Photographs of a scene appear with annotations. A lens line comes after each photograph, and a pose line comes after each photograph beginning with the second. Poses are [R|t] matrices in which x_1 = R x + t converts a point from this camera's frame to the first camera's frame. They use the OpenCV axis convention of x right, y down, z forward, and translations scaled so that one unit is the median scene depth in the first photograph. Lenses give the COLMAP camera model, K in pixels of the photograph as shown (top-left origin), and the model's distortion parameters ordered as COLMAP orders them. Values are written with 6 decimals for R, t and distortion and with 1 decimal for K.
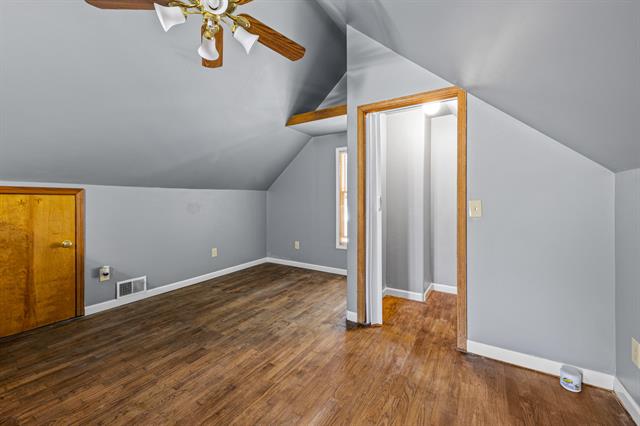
lens RADIAL K [[262.6, 0, 321.9], [0, 262.6, 200.4], [0, 0, 1]] dist [0.001754, -0.000175]
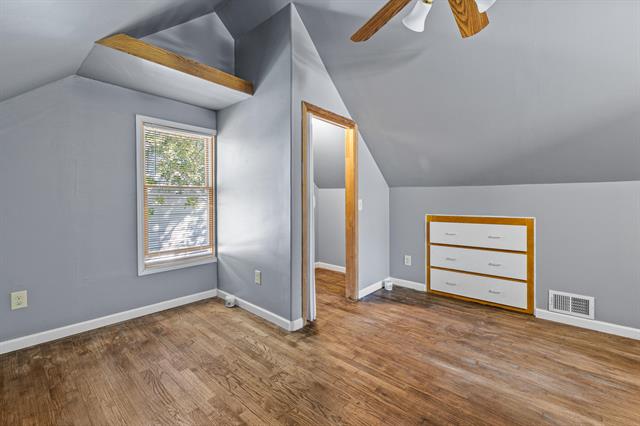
lens RADIAL K [[262.6, 0, 321.9], [0, 262.6, 200.4], [0, 0, 1]] dist [0.001754, -0.000175]
pose [[0.175383, -0.000713, 0.984500, -0.941736], [-0.002077, 0.999997, 0.001095, 0.003290], [-0.984498, -0.002237, 0.175381, 0.905377]]
